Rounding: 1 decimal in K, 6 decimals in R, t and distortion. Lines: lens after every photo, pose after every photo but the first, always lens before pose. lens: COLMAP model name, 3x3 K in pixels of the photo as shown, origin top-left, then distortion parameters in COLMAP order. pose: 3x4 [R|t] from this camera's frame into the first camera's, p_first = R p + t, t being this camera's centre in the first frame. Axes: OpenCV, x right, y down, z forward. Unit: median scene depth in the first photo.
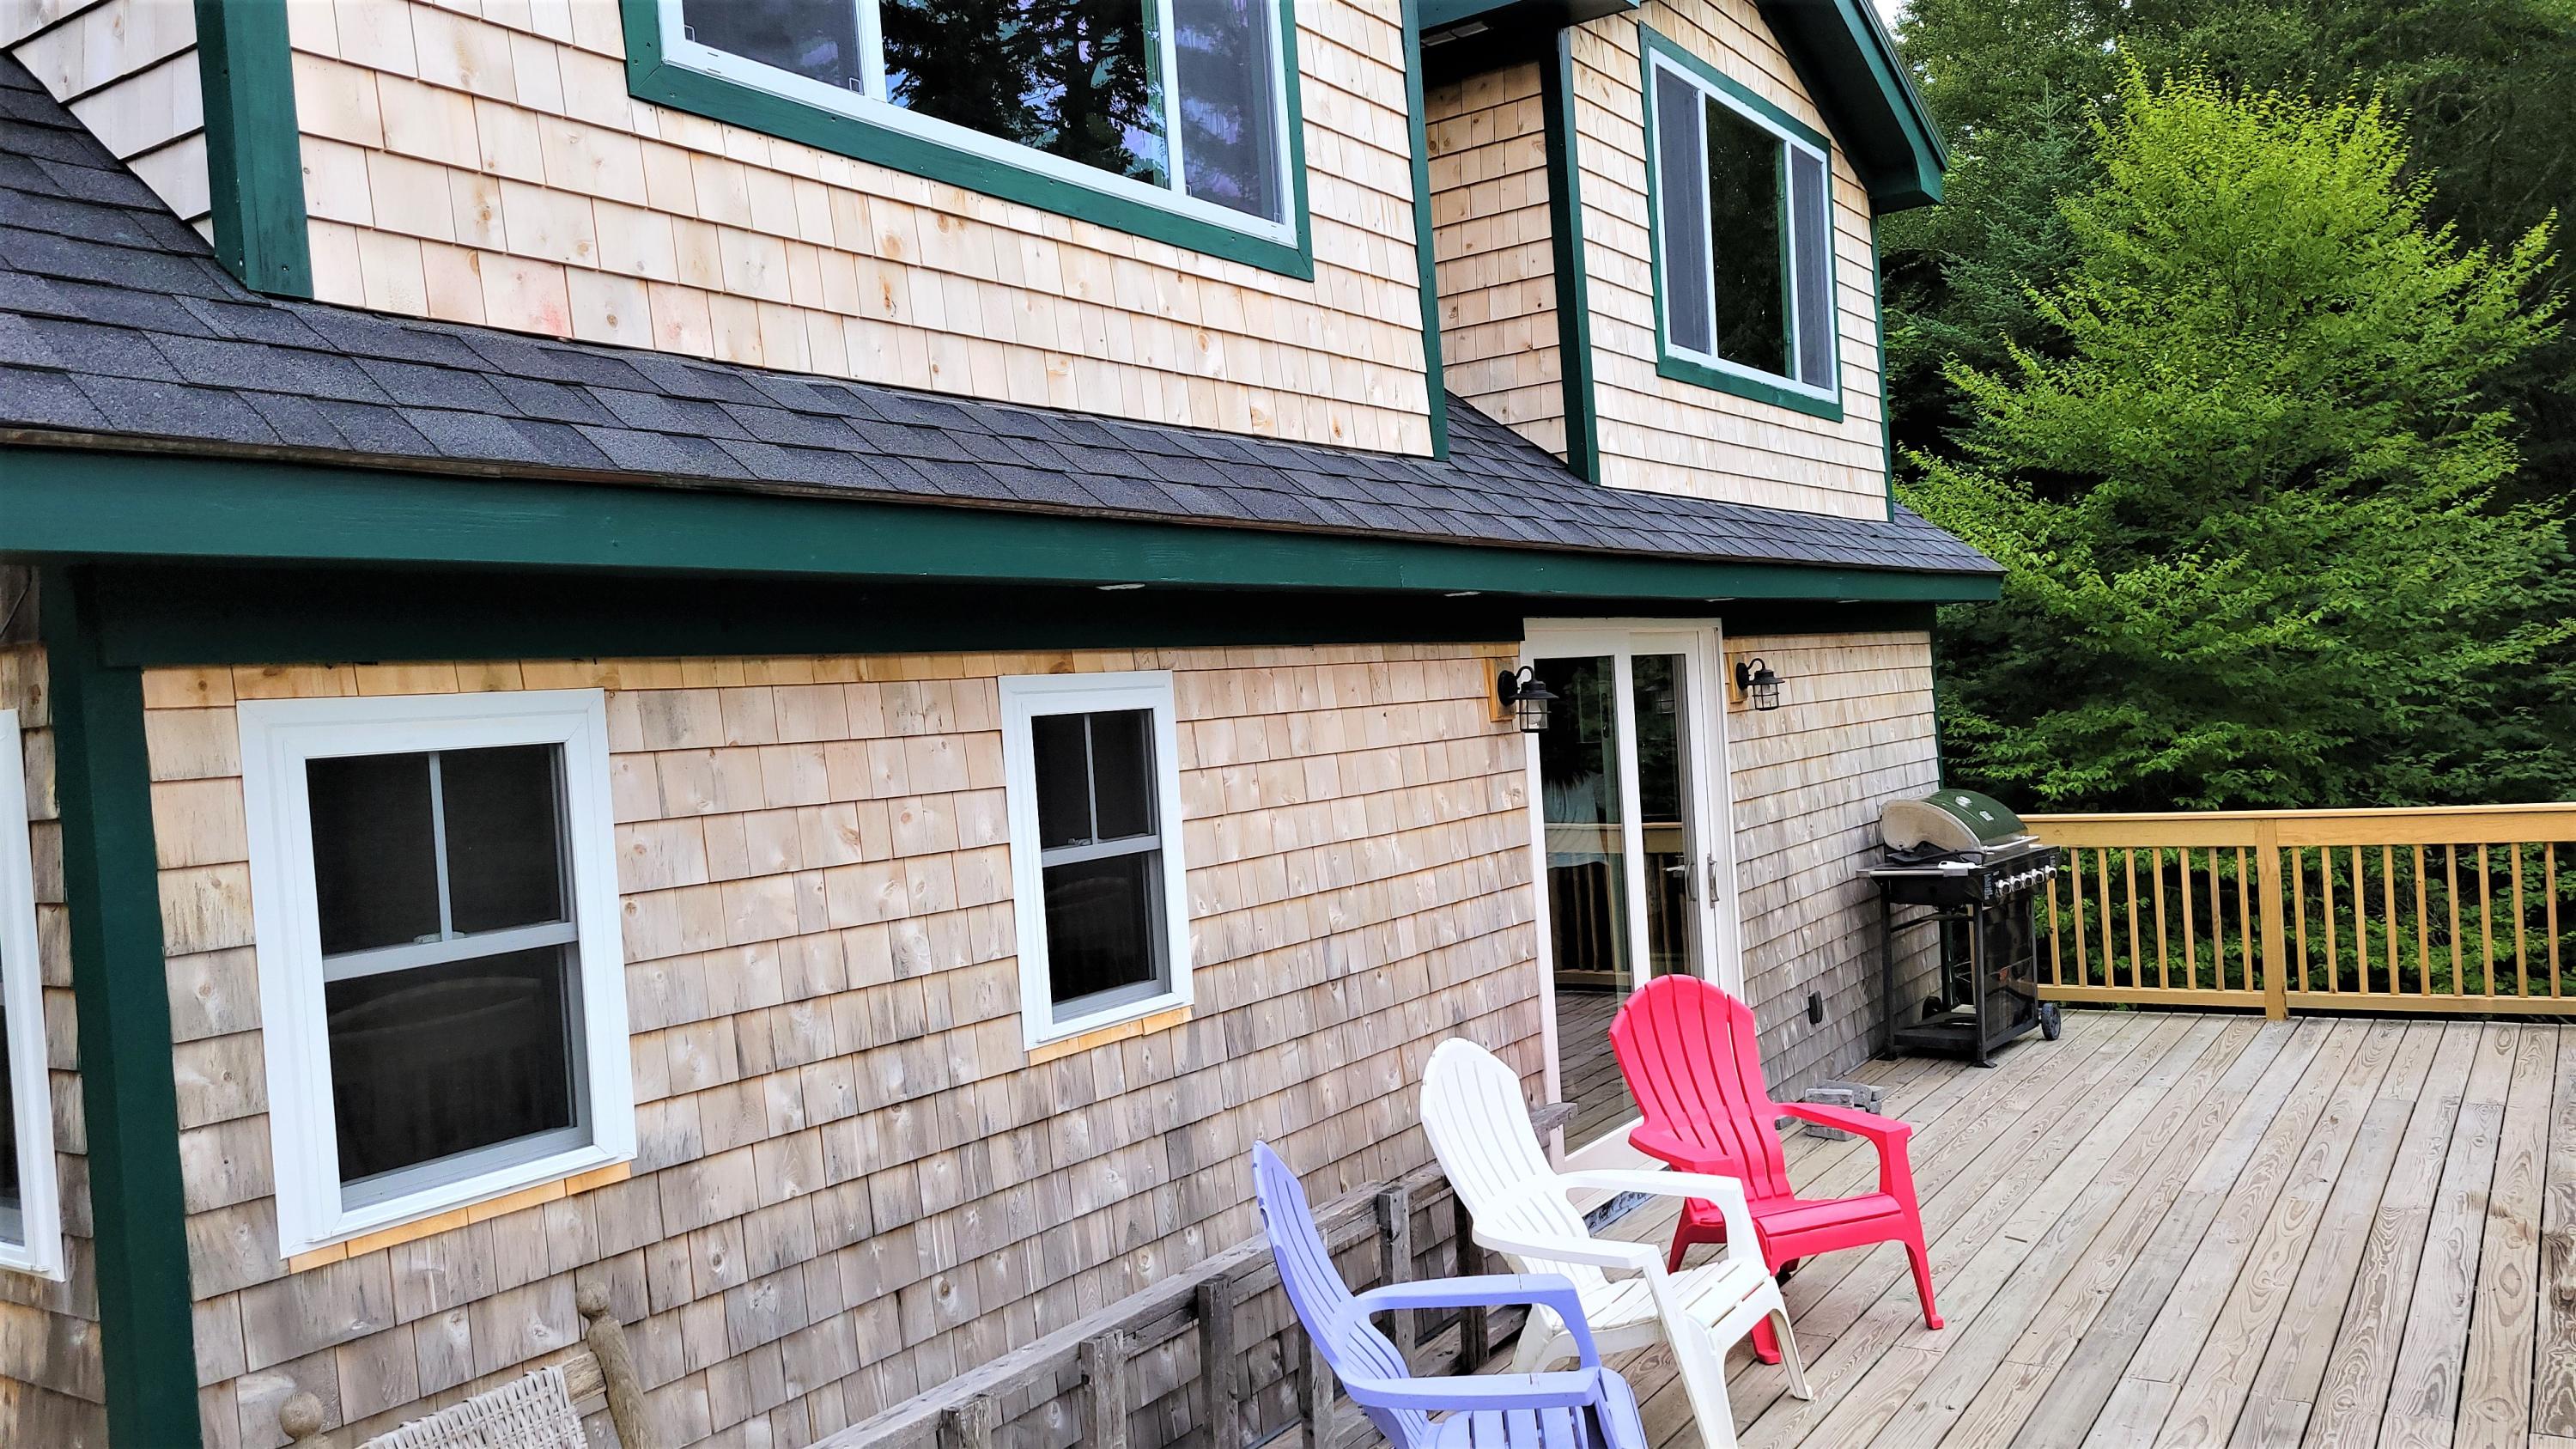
lens RADIAL K [[1896.5, 0, 1288.0], [0, 1896.5, 724.5], [0, 0, 1]] dist [0.042743, -0.000914]
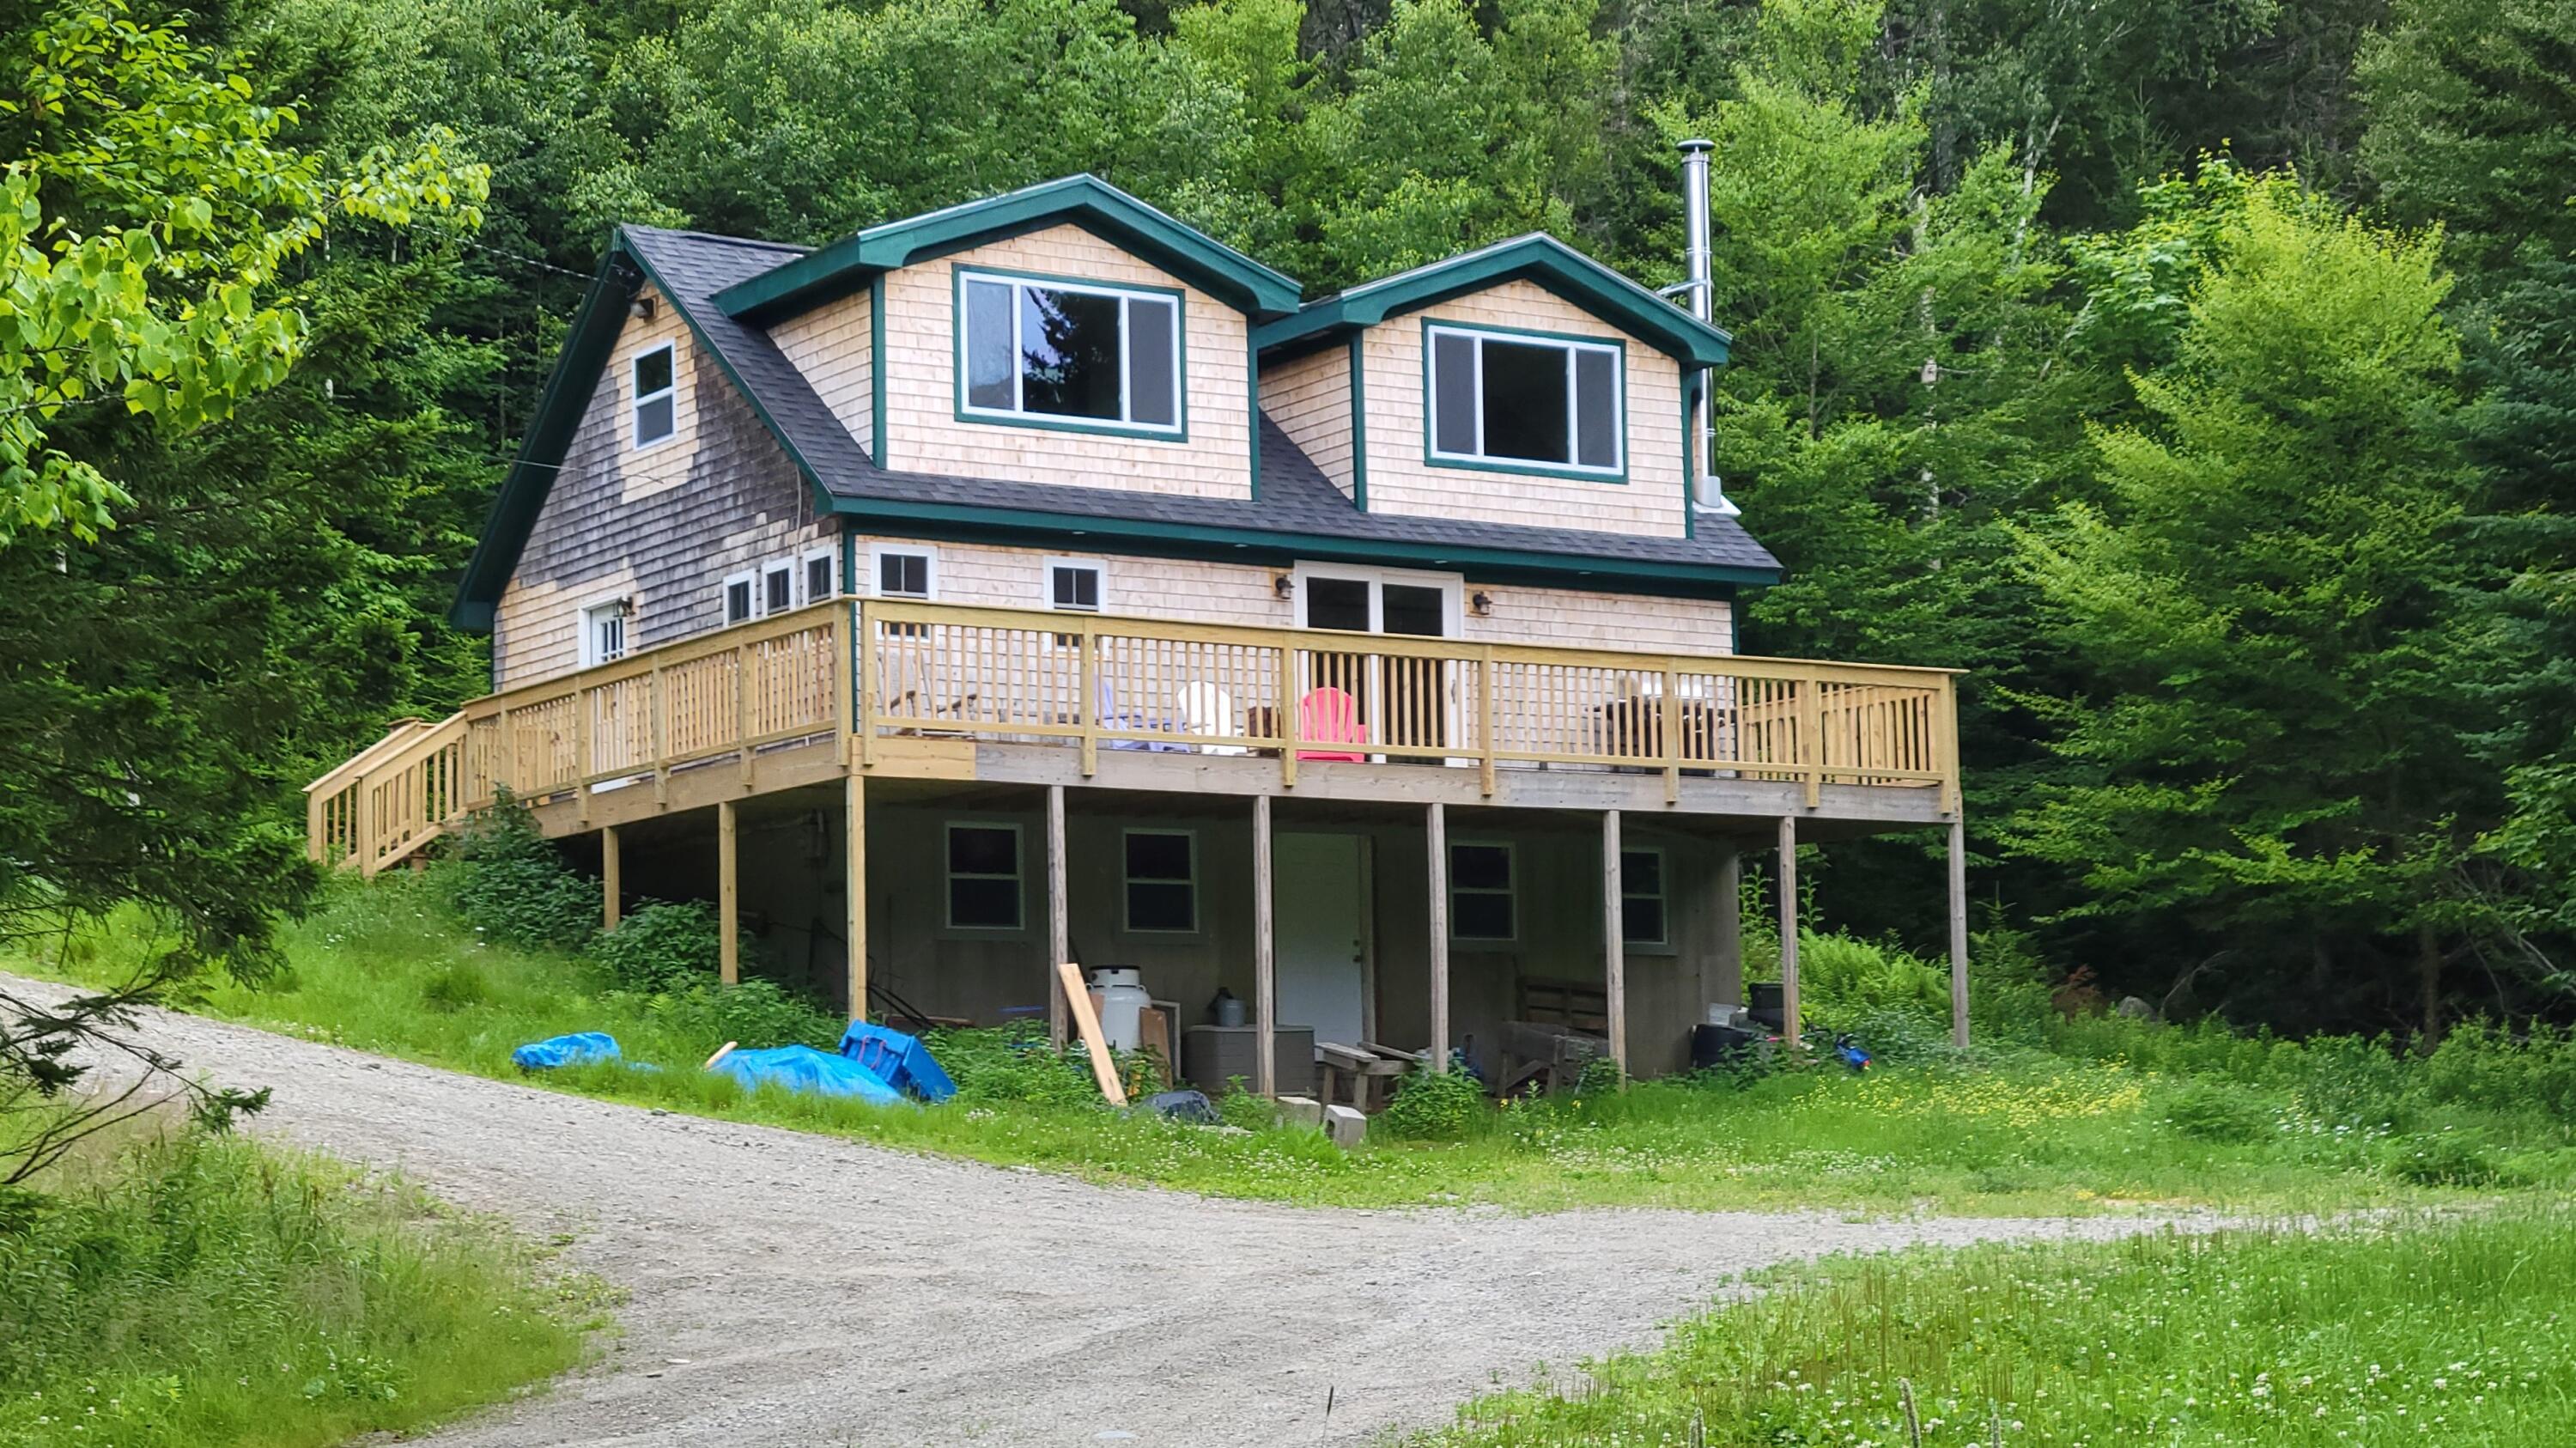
lens RADIAL K [[4467.7, 0, 1384.6], [0, 4467.7, 695.3], [0, 0, 1]] dist [0.077457, 0.103918]
pose [[0.918744, -0.002473, -0.394847, 2.450381], [-0.043916, 0.993136, -0.108405, 0.729216], [0.392405, 0.116936, 0.912329, -4.203505]]
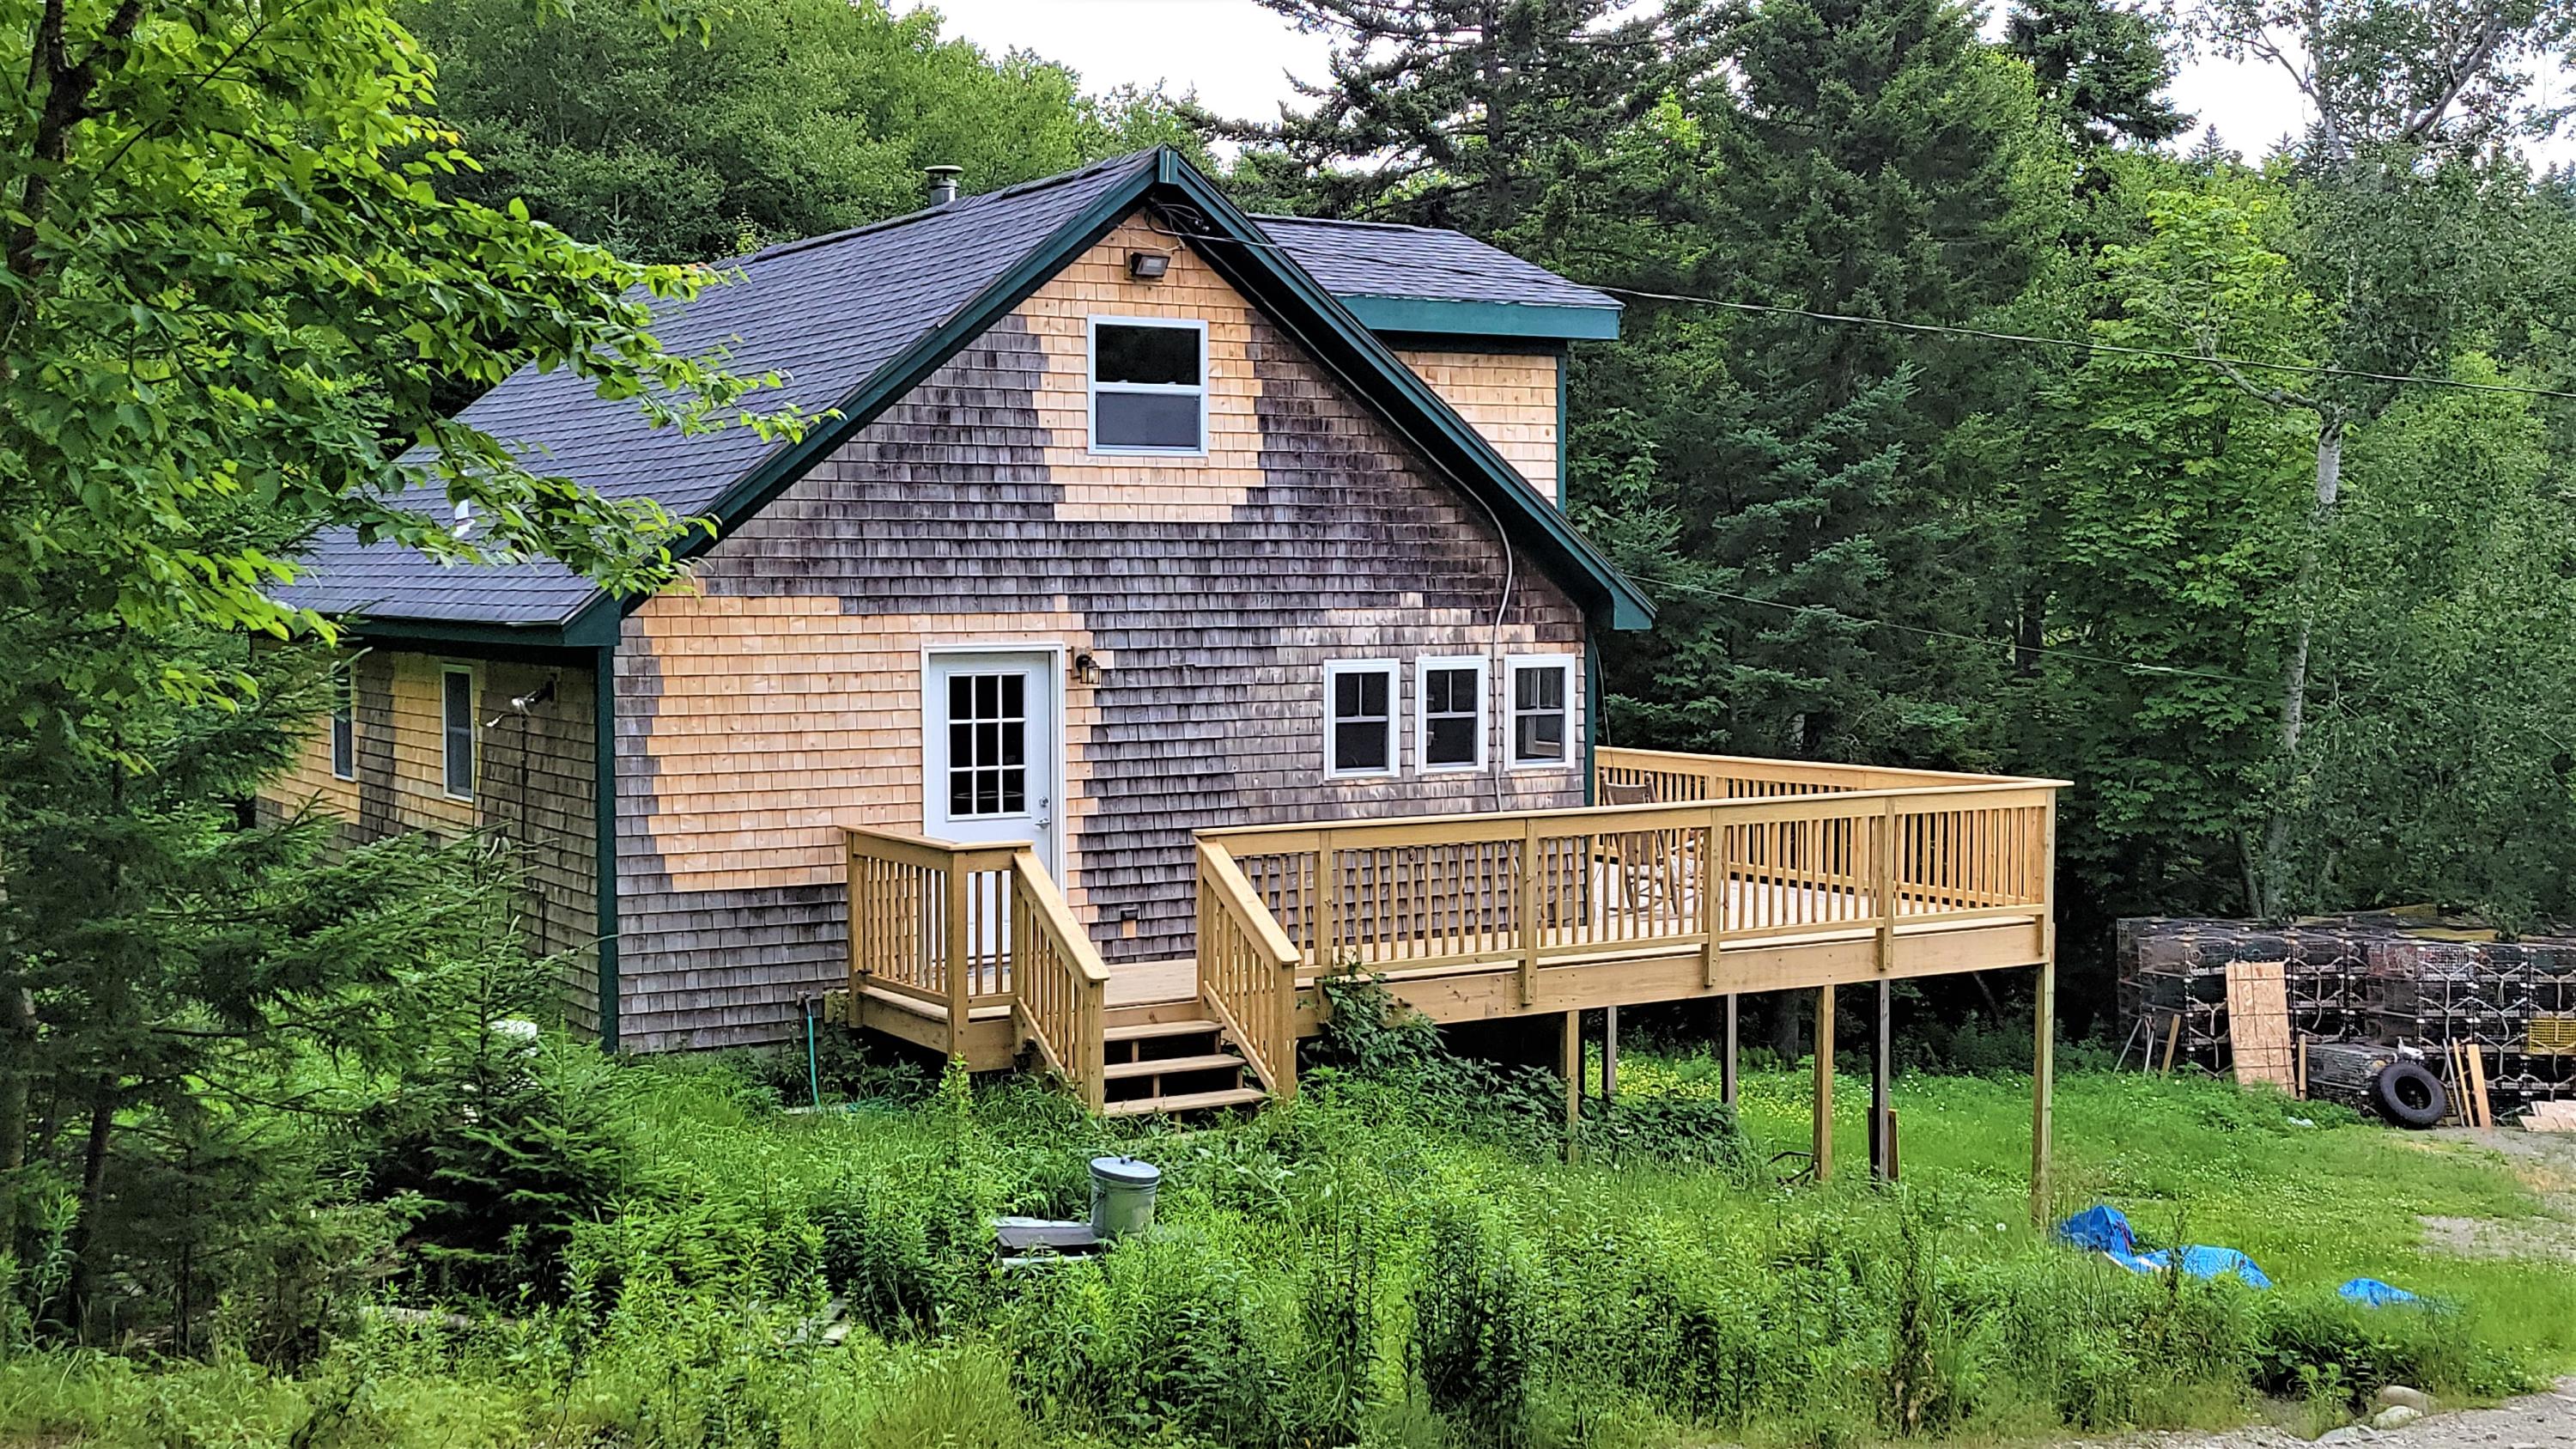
lens RADIAL K [[2968.0, 0, 1288.0], [0, 2968.0, 724.5], [0, 0, 1]] dist [0.125997, -0.000928]
pose [[0.441250, 0.019263, 0.897177, -3.185123], [-0.008346, 0.999814, -0.017362, 0.127018], [-0.897345, 0.000173, 0.441329, -0.703268]]
